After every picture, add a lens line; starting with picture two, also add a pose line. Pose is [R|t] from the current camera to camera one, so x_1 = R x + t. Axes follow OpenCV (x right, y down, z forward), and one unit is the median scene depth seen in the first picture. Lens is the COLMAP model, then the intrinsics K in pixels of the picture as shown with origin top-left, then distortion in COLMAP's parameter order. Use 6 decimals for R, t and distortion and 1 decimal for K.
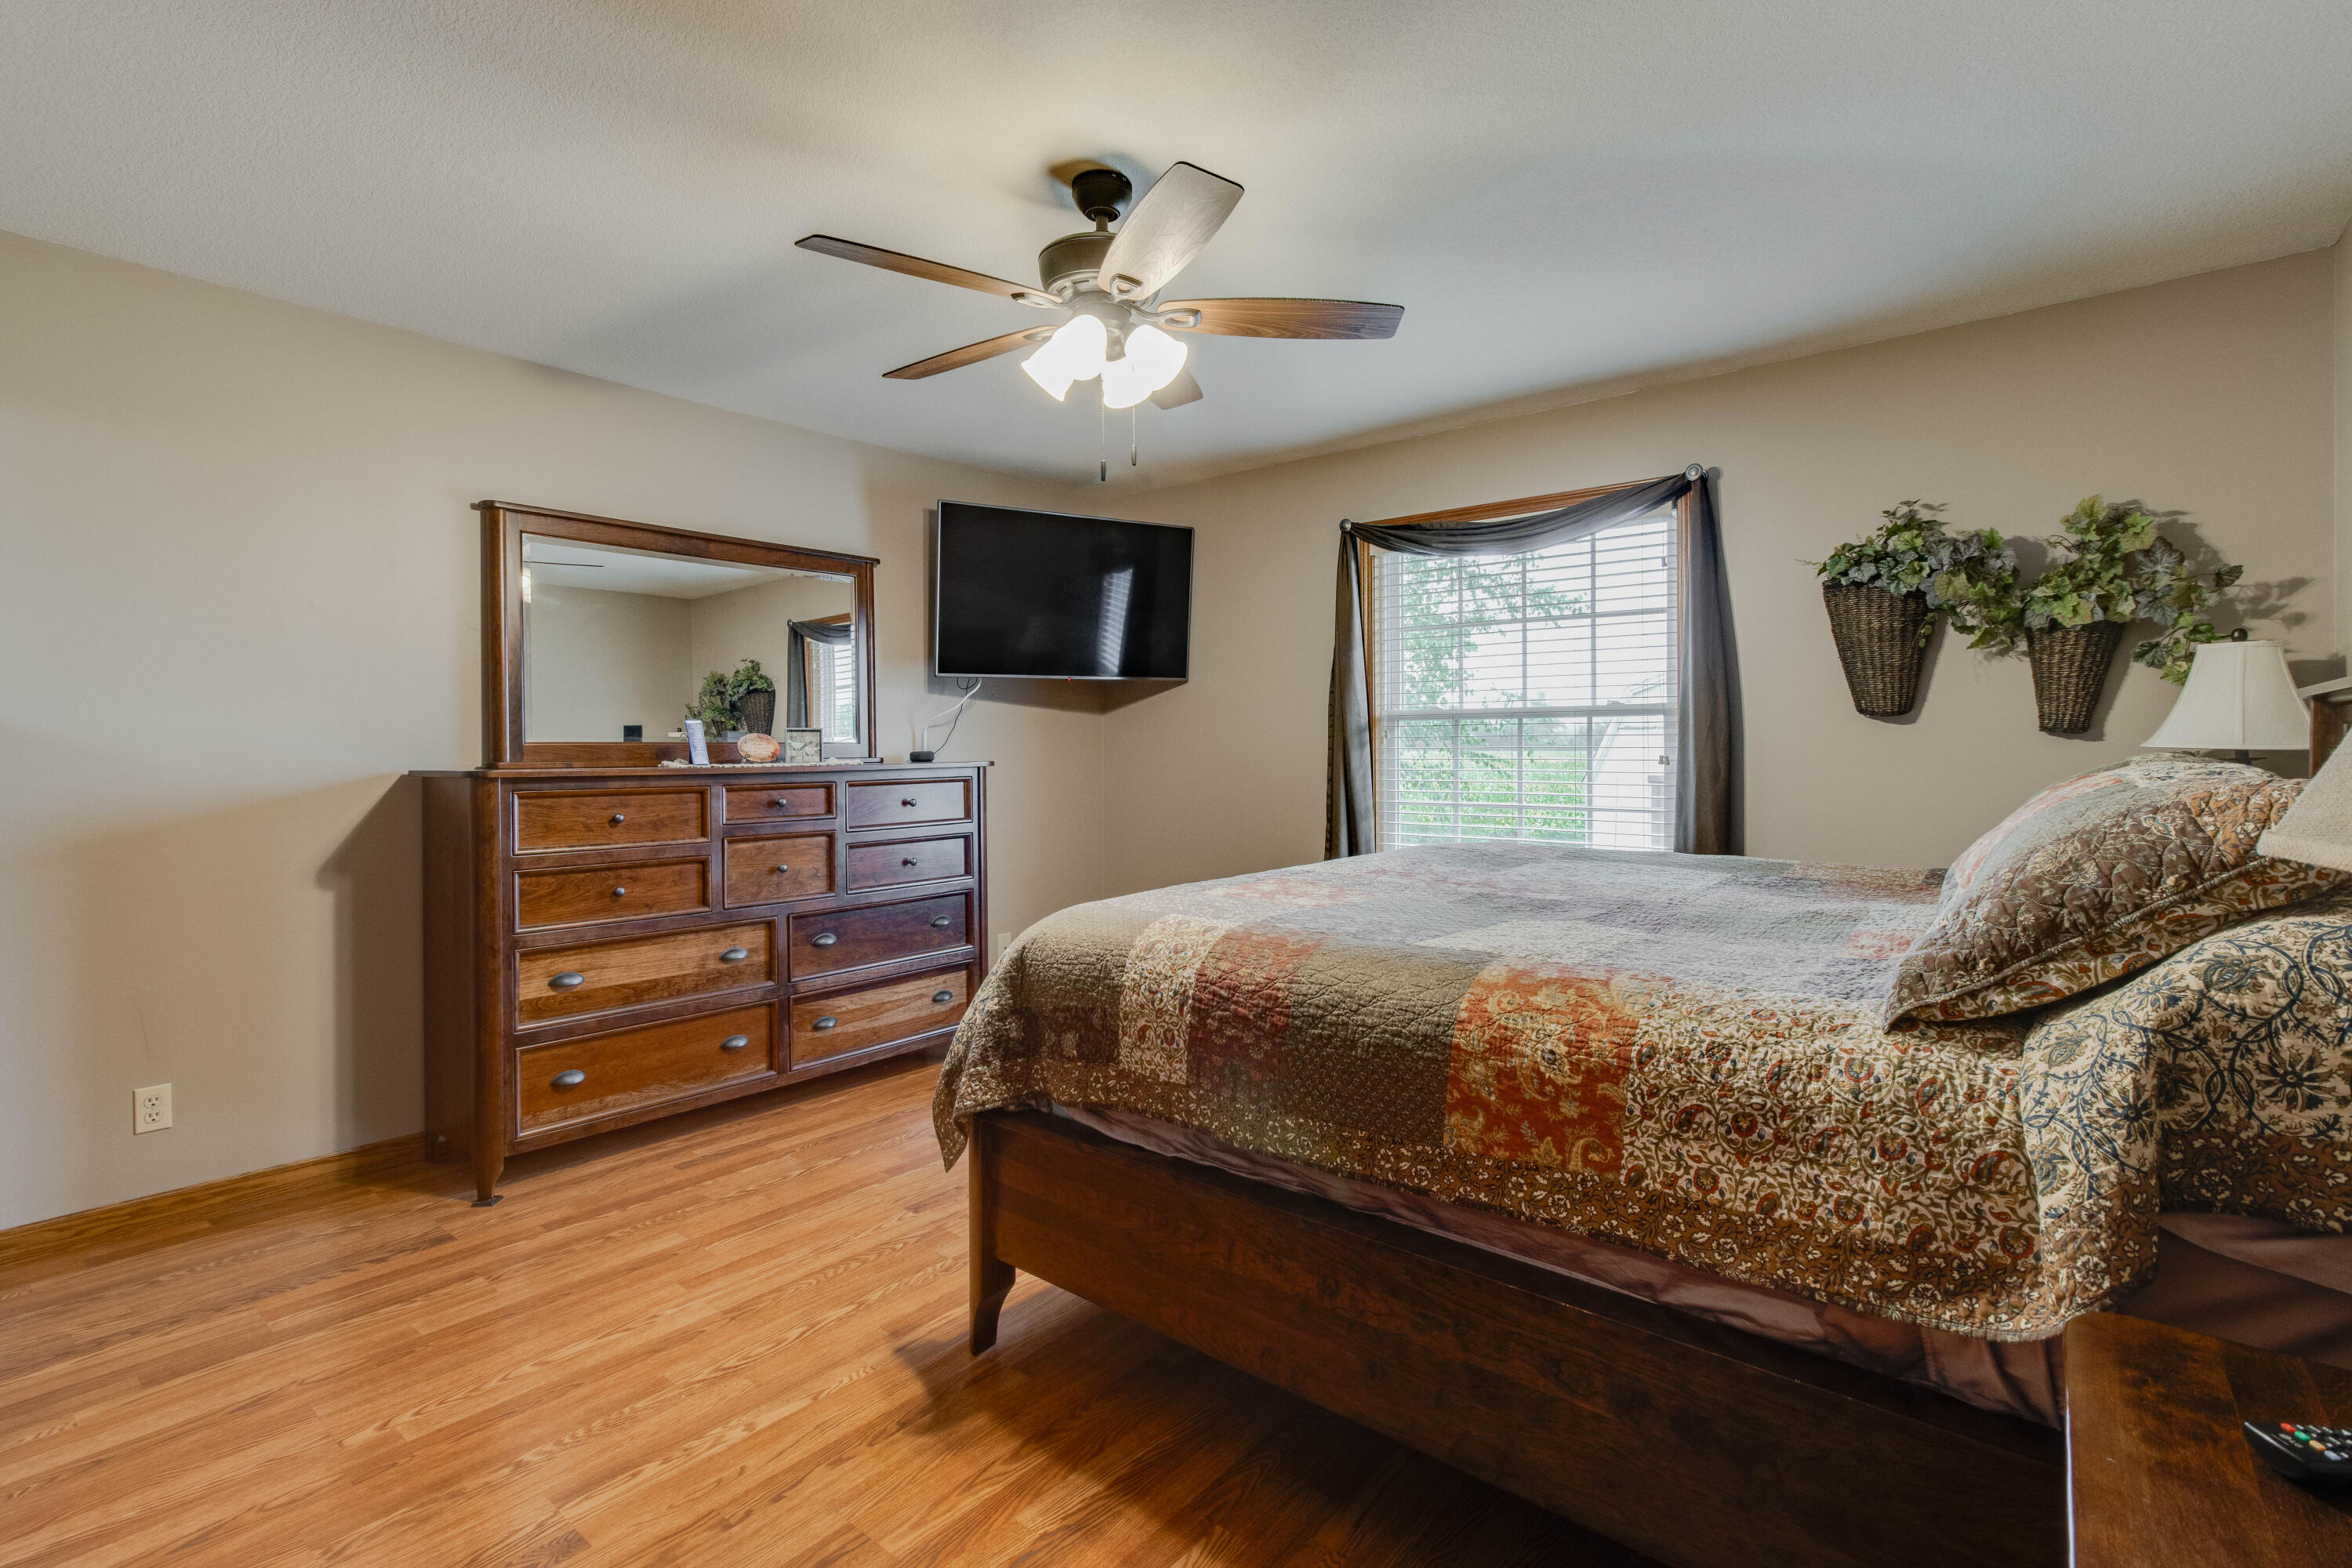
lens RADIAL K [[1098.4, 0, 1195.2], [0, 1098.4, 740.2], [0, 0, 1]] dist [0.000767, -0.000444]
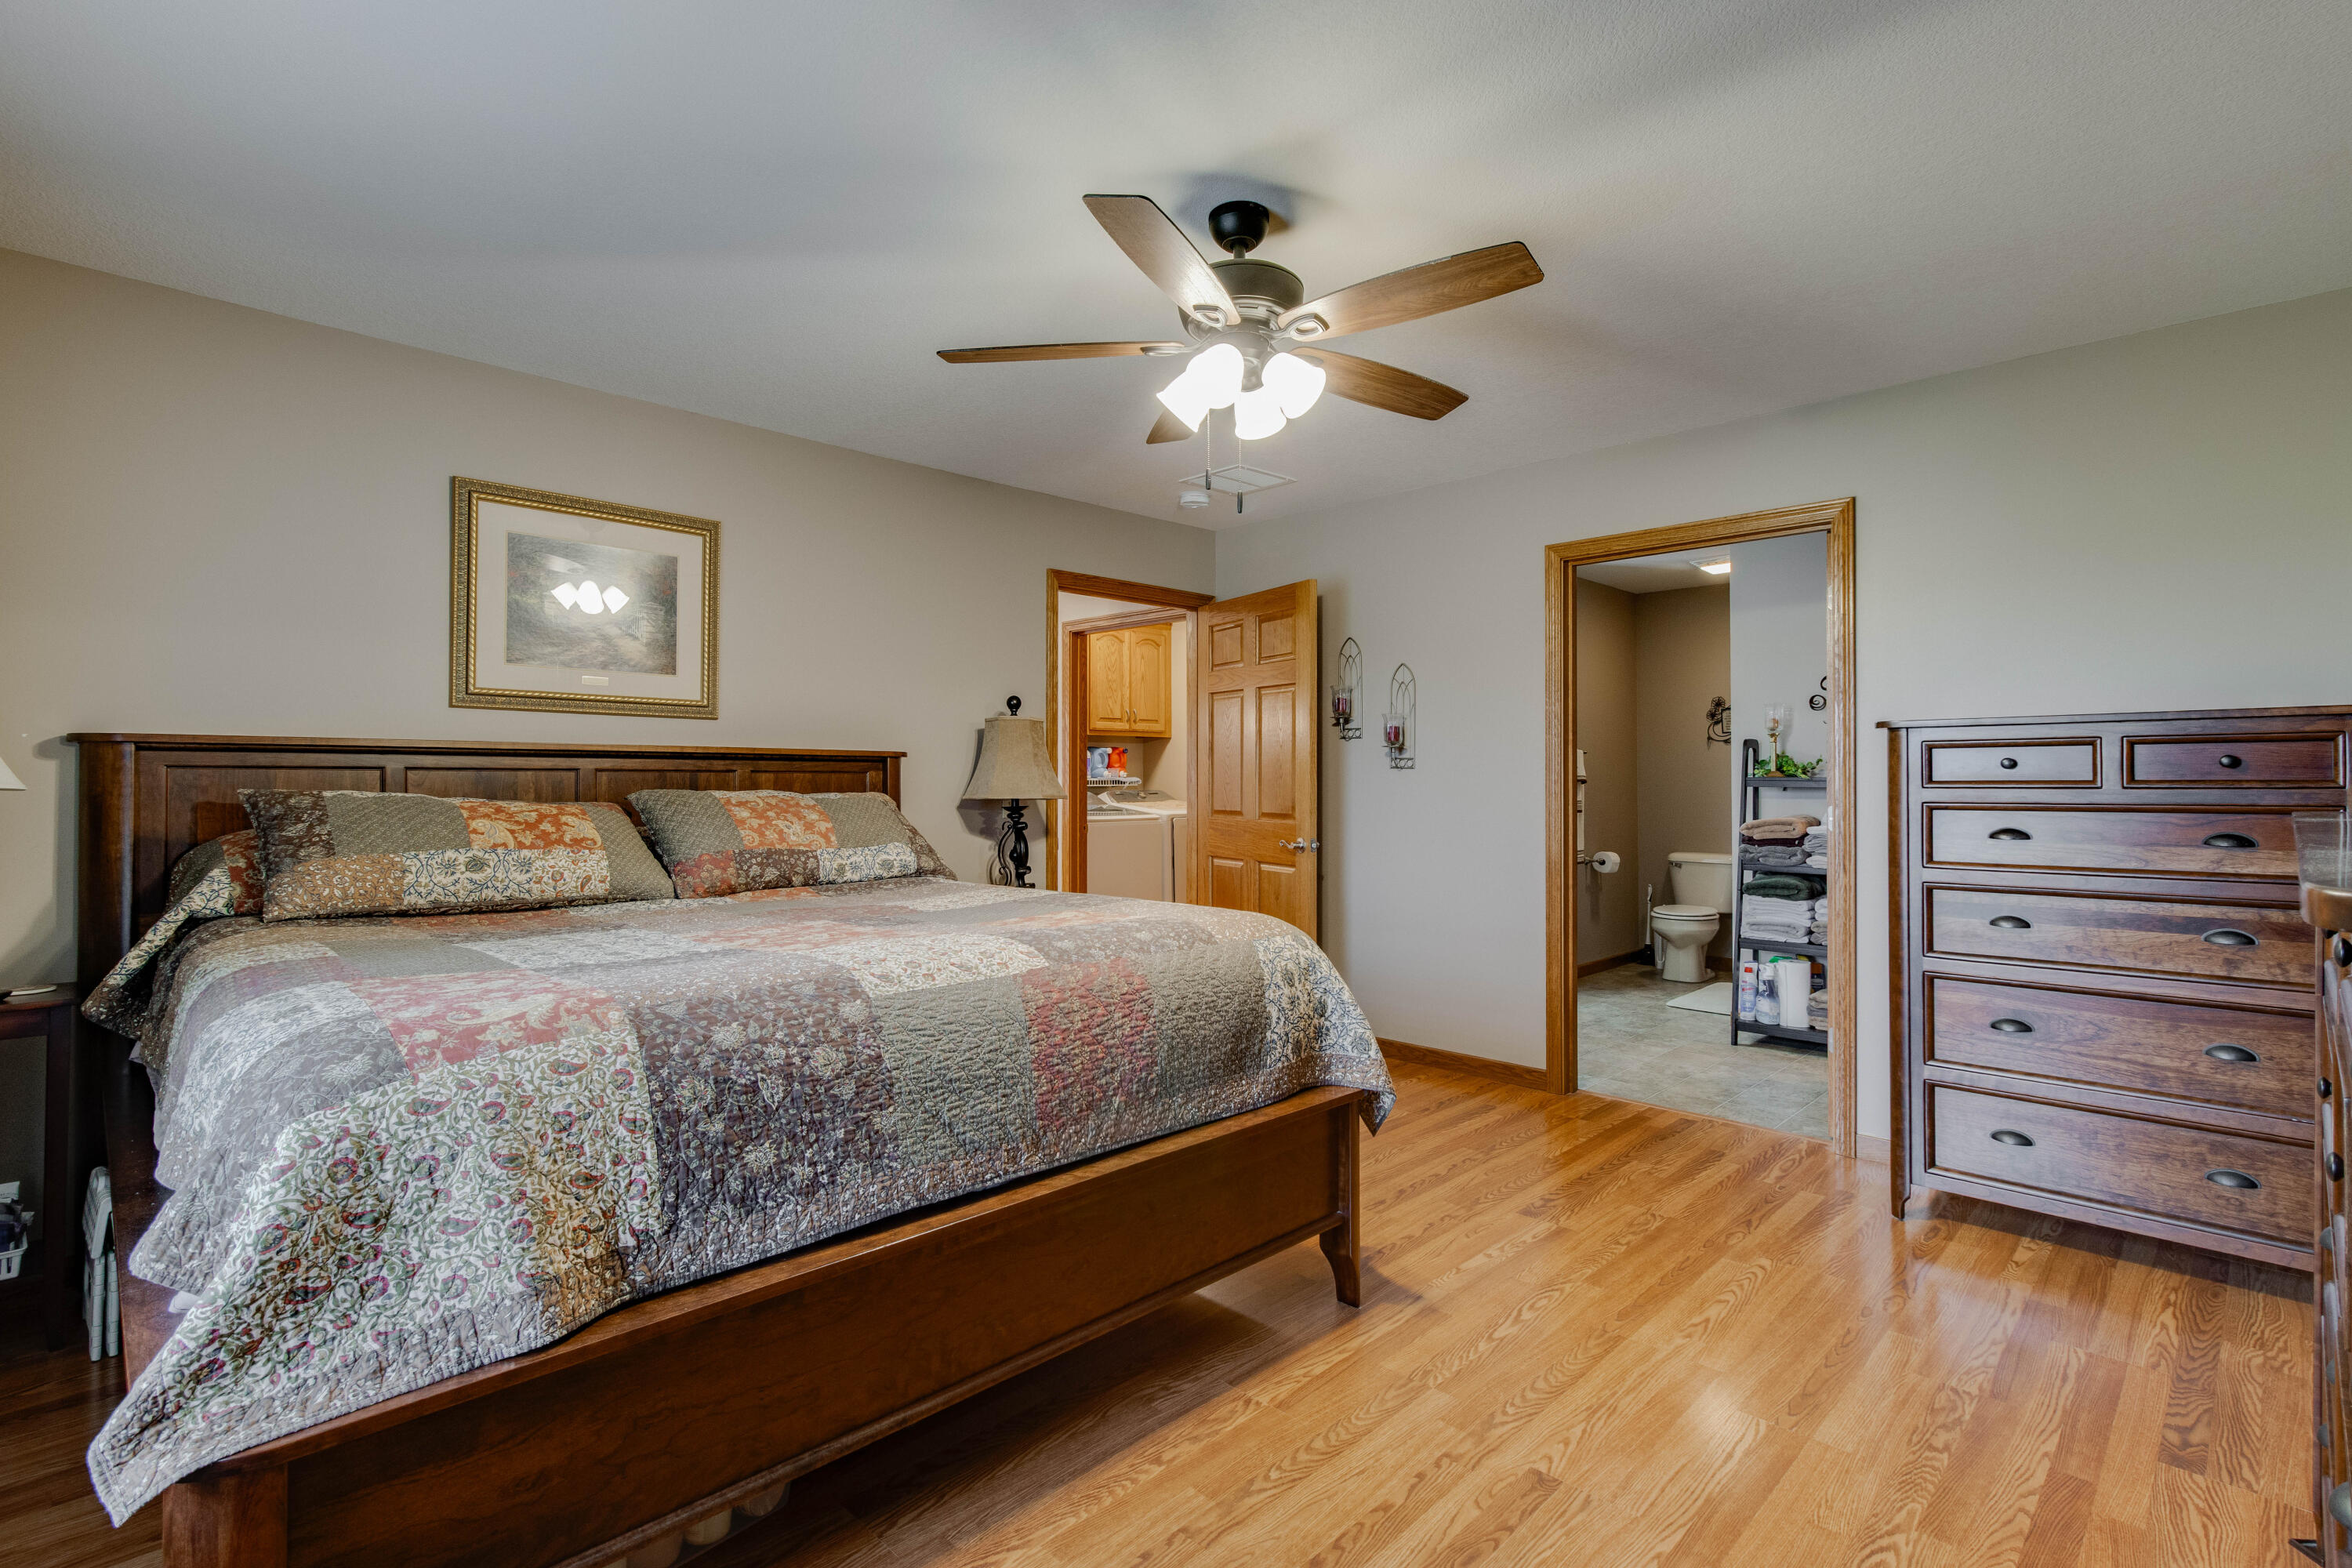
lens RADIAL K [[1098.4, 0, 1194.3], [0, 1098.4, 776.2], [0, 0, 1]] dist [0.000767, -0.000444]
pose [[-0.994271, 0.010927, 0.106330, -0.139070], [0.009624, 0.999872, -0.012760, 0.015627], [-0.106456, -0.011663, -0.994249, 1.855753]]
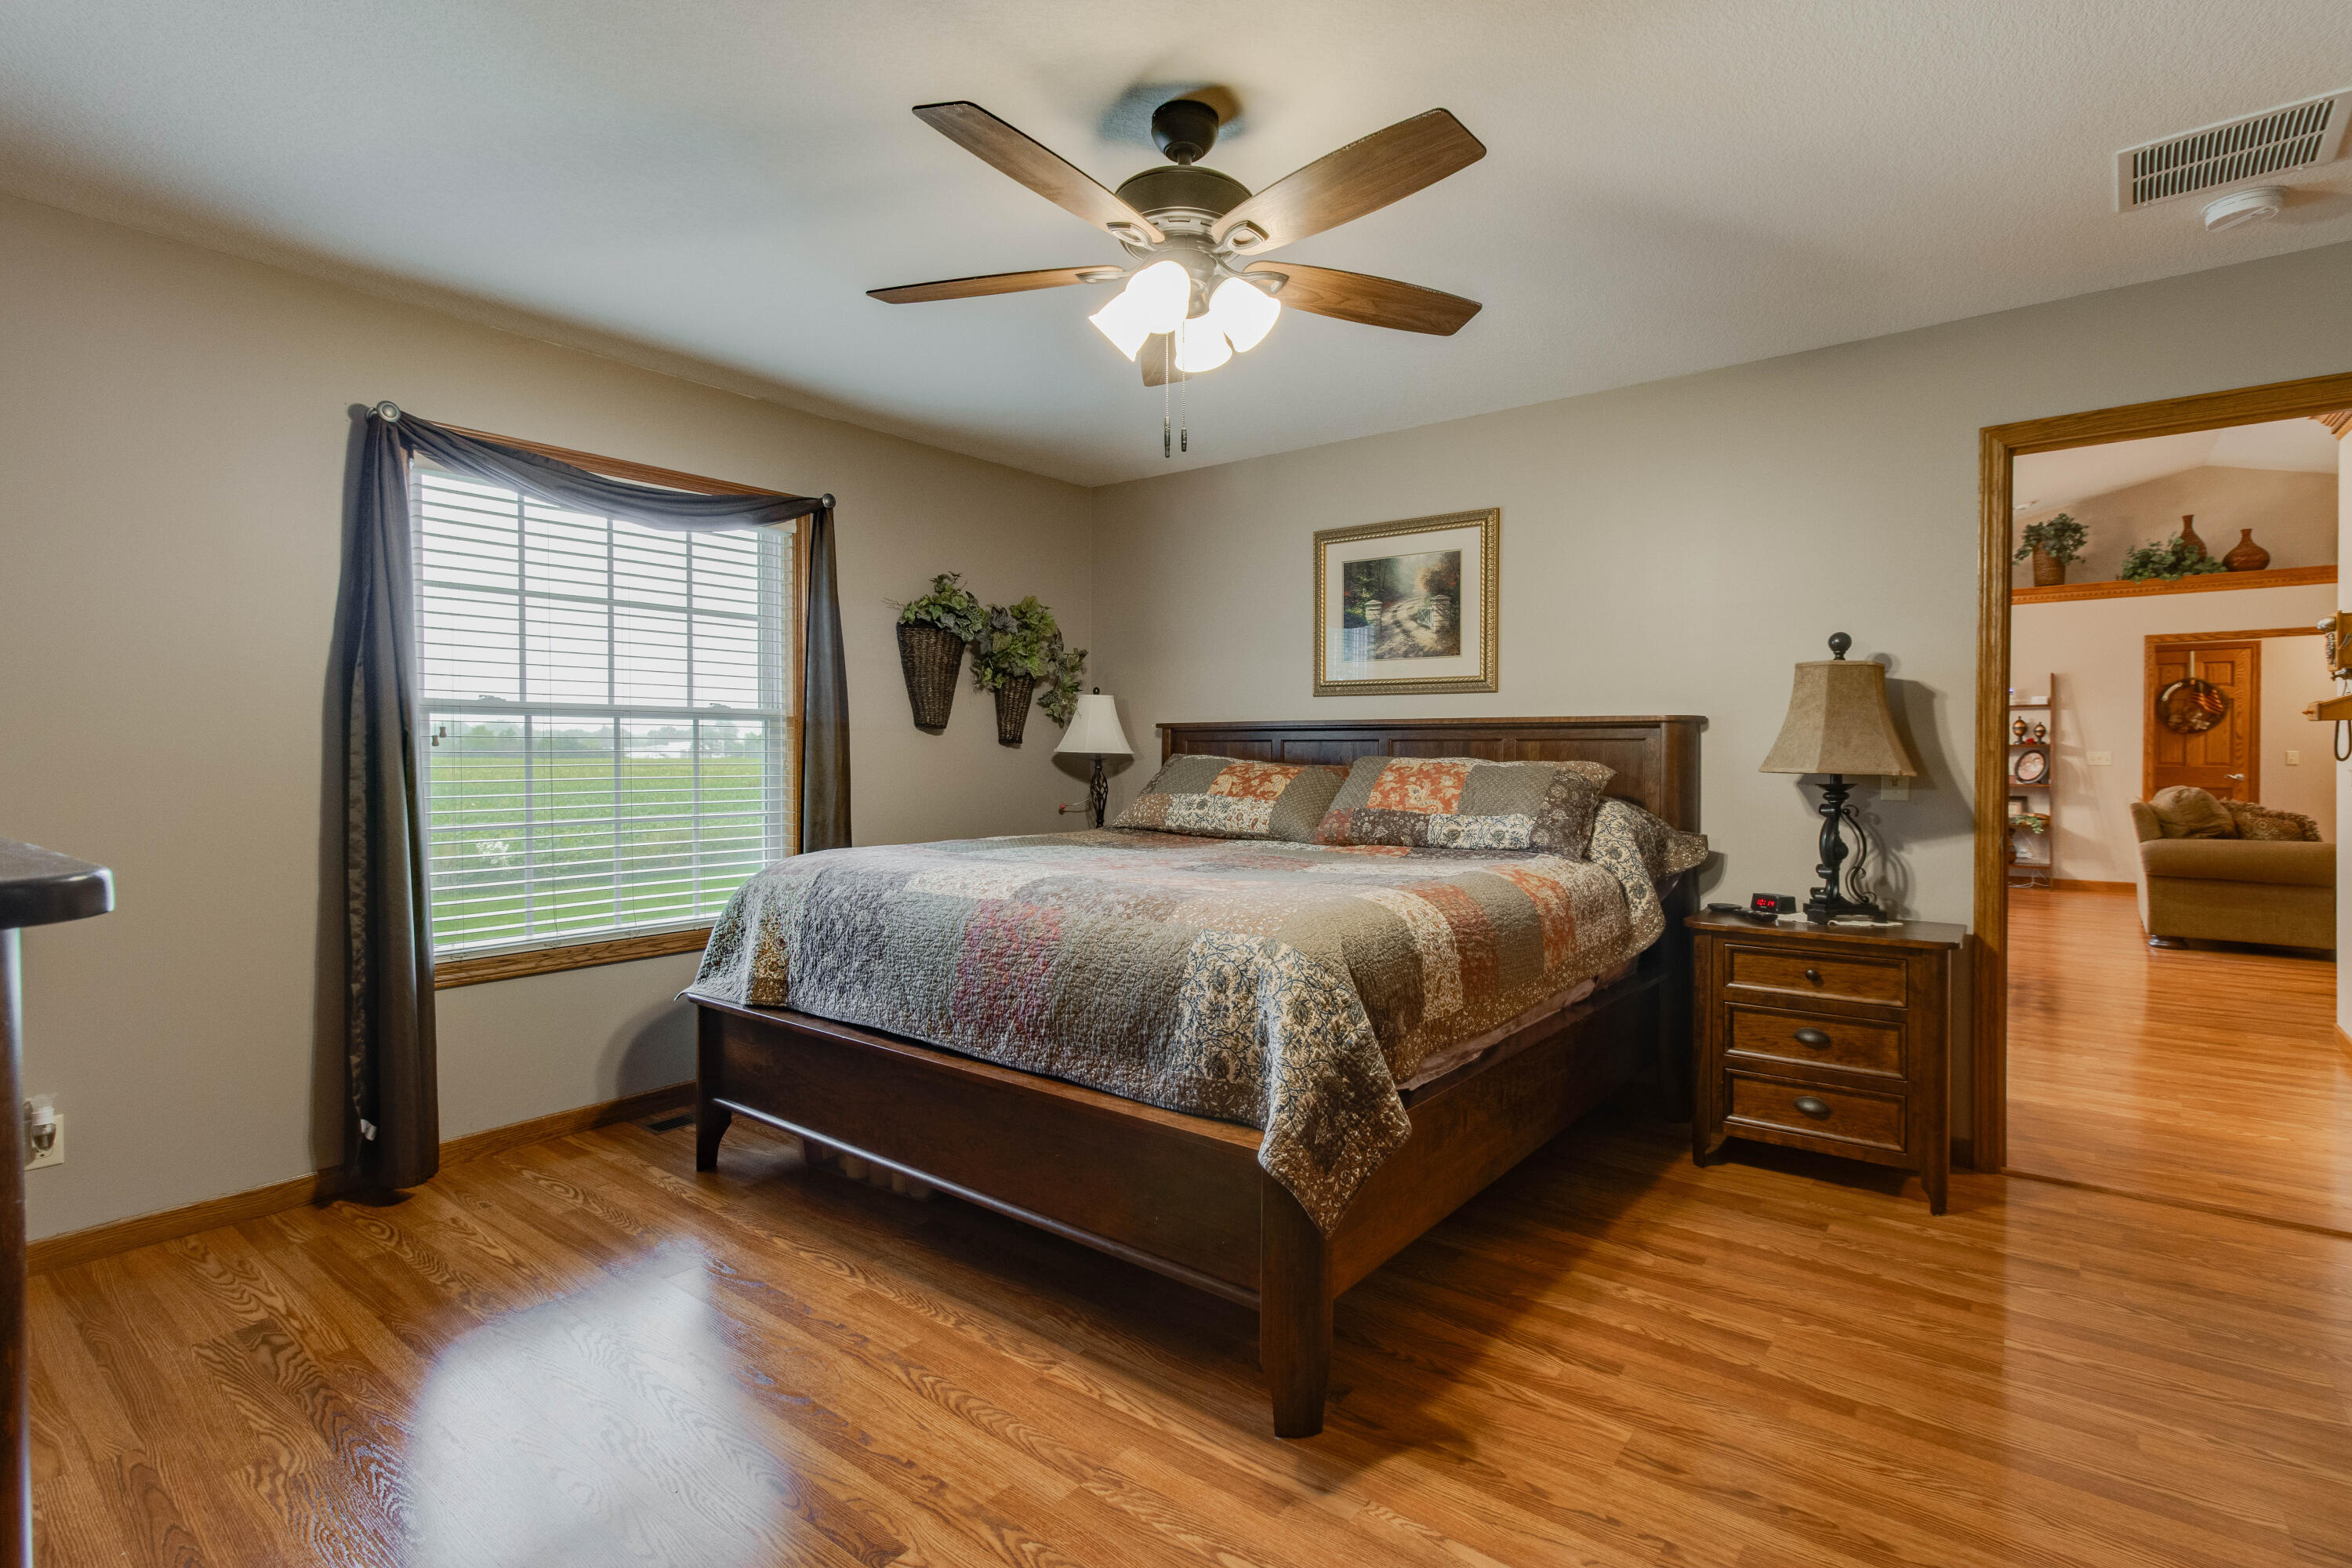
lens RADIAL K [[1098.4, 0, 1189.5], [0, 1098.4, 765.6], [0, 0, 1]] dist [0.000767, -0.000444]
pose [[-0.019312, -0.004604, 0.999803, -0.911924], [-0.007337, 0.999963, 0.004463, 0.016955], [-0.999787, -0.007249, -0.019345, 0.950438]]
